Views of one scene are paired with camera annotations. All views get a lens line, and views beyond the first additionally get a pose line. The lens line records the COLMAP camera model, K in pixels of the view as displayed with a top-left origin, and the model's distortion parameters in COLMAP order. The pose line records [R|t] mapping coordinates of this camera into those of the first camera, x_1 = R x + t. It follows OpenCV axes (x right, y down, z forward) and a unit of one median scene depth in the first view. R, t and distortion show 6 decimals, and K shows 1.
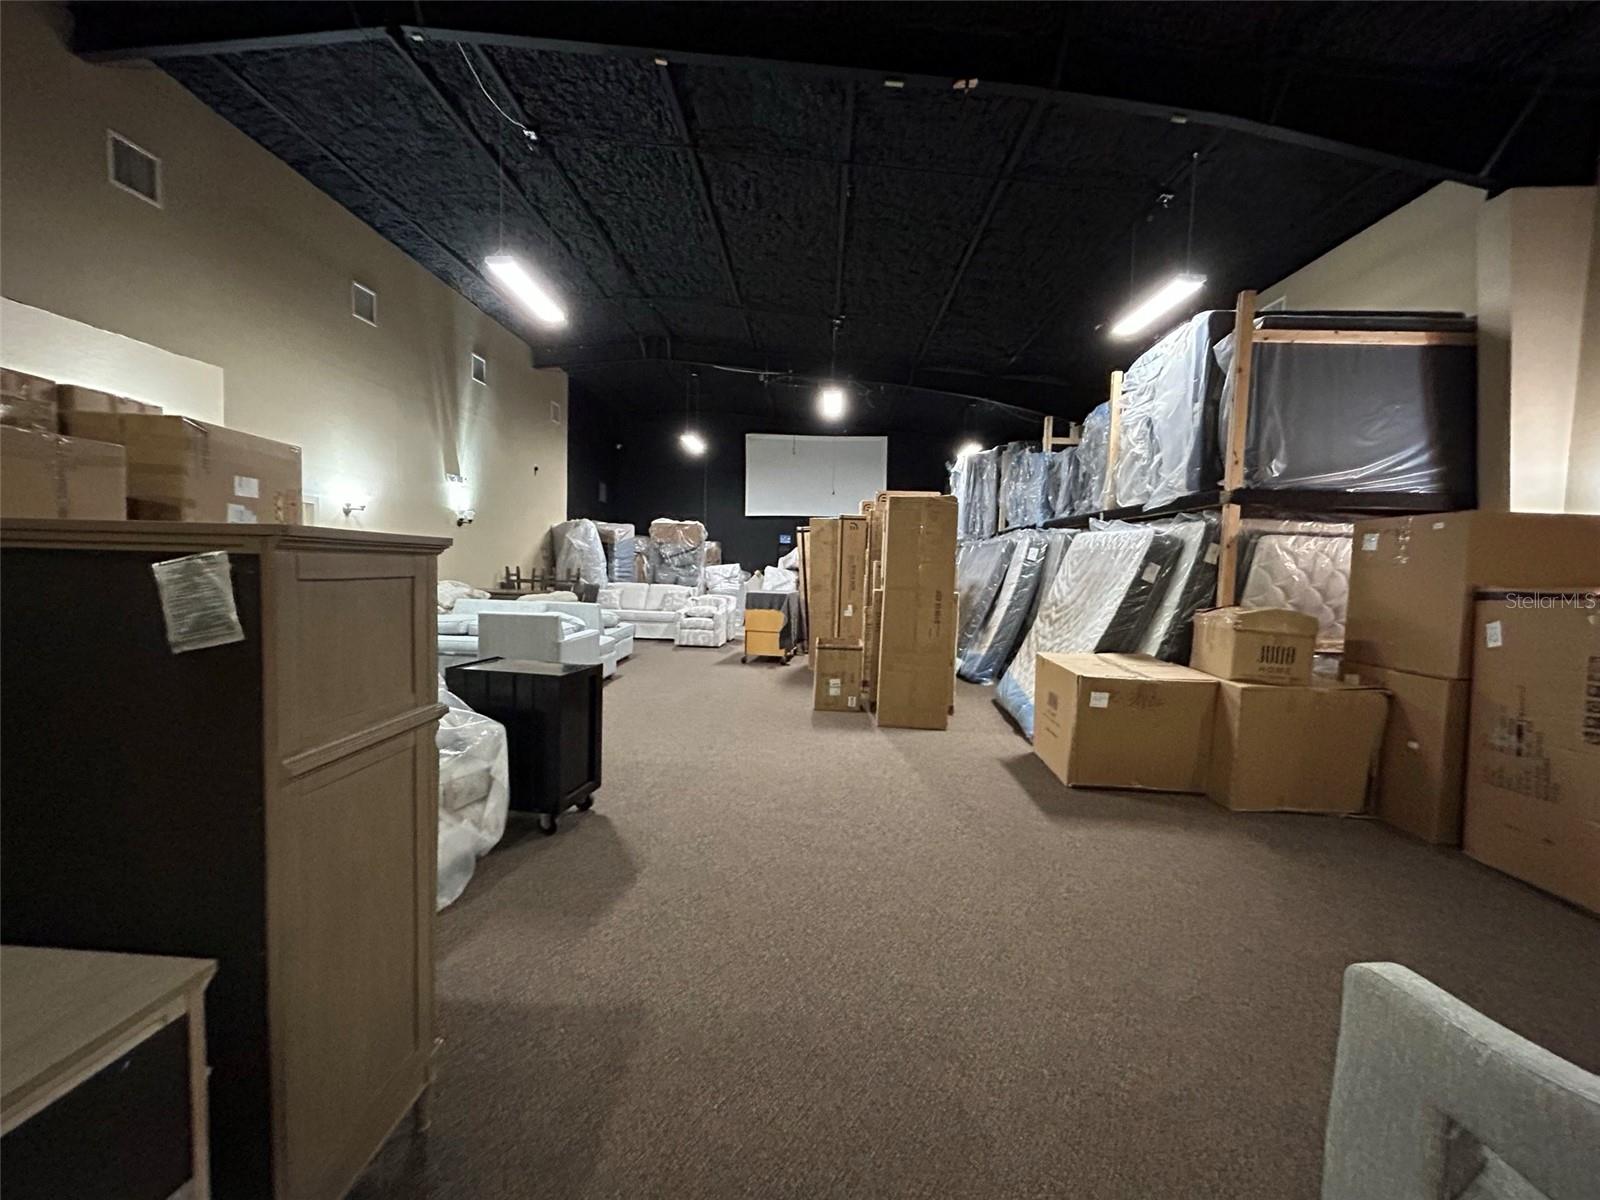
lens RADIAL K [[644.1, 0, 798.6], [0, 644.1, 601.9], [0, 0, 1]] dist [-0.000732, 0.000443]
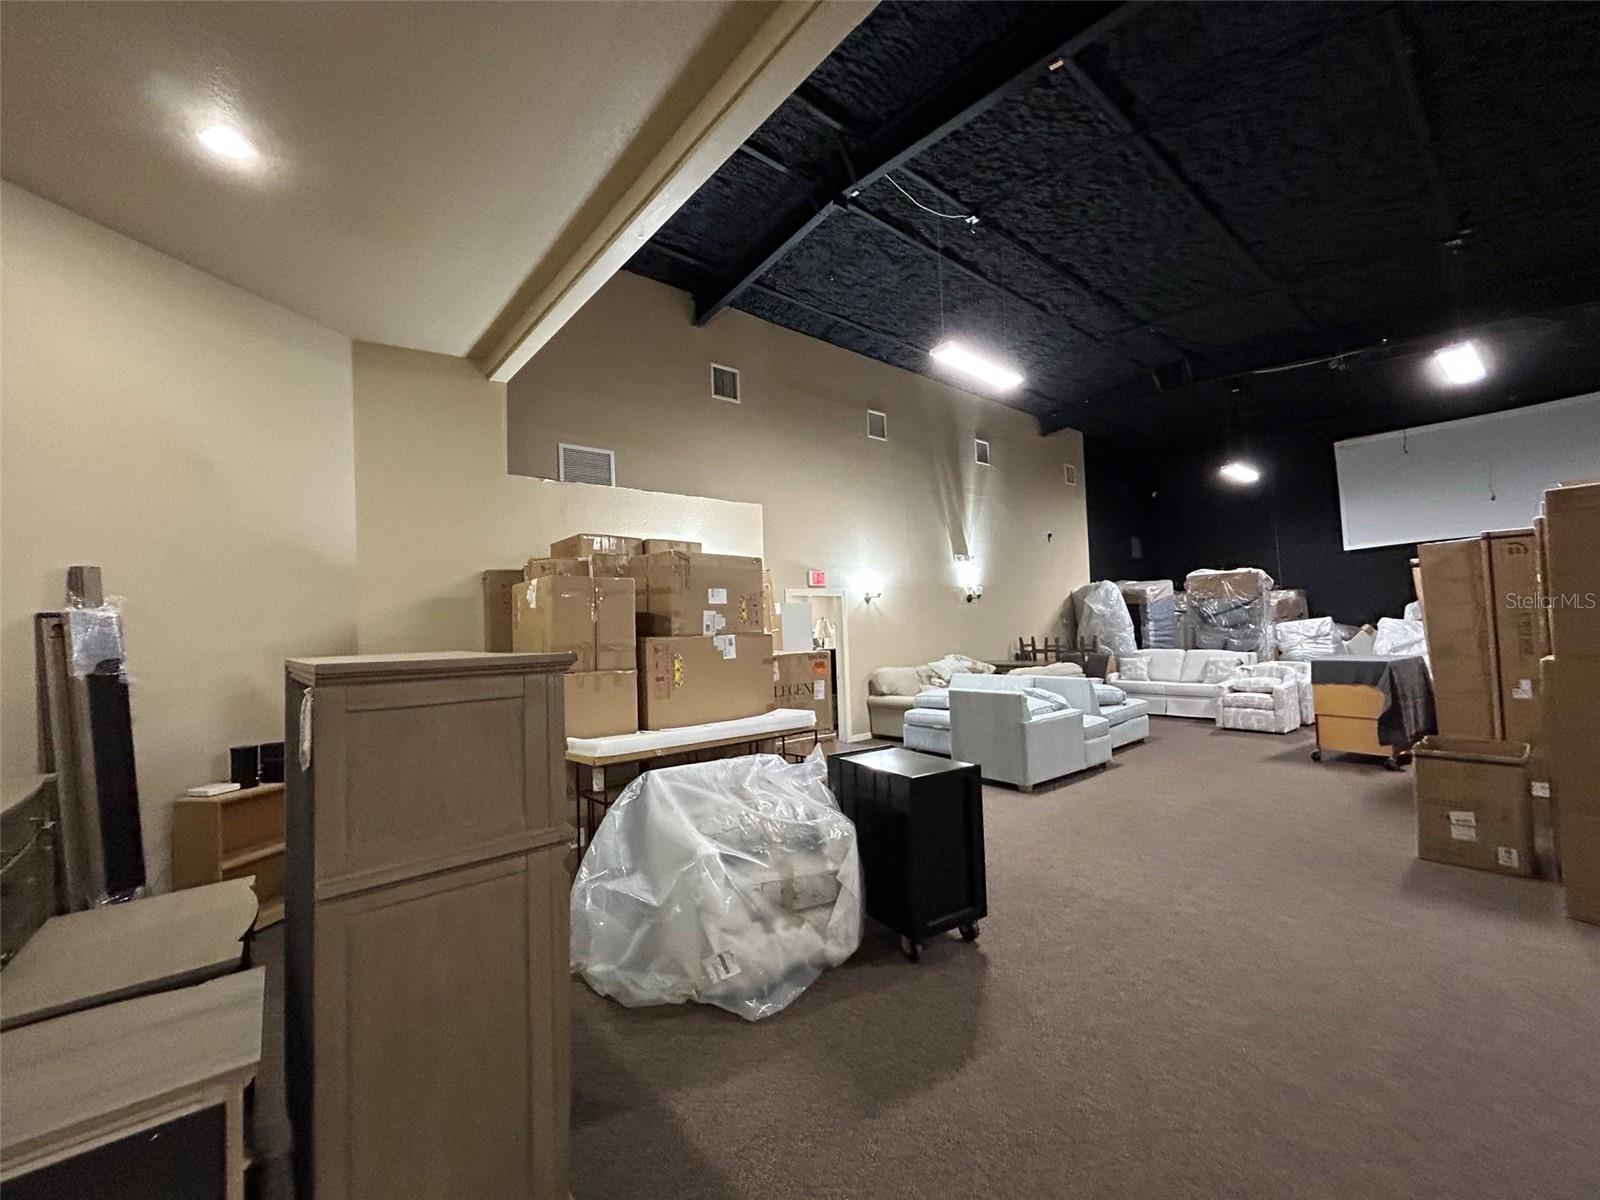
lens RADIAL K [[644.1, 0, 799.7], [0, 644.1, 603.5], [0, 0, 1]] dist [-0.000732, 0.000443]
pose [[0.673157, -0.084053, -0.734708, 0.084356], [0.012144, 0.994642, -0.102663, -0.014376], [0.739400, 0.060186, 0.670570, 0.122704]]
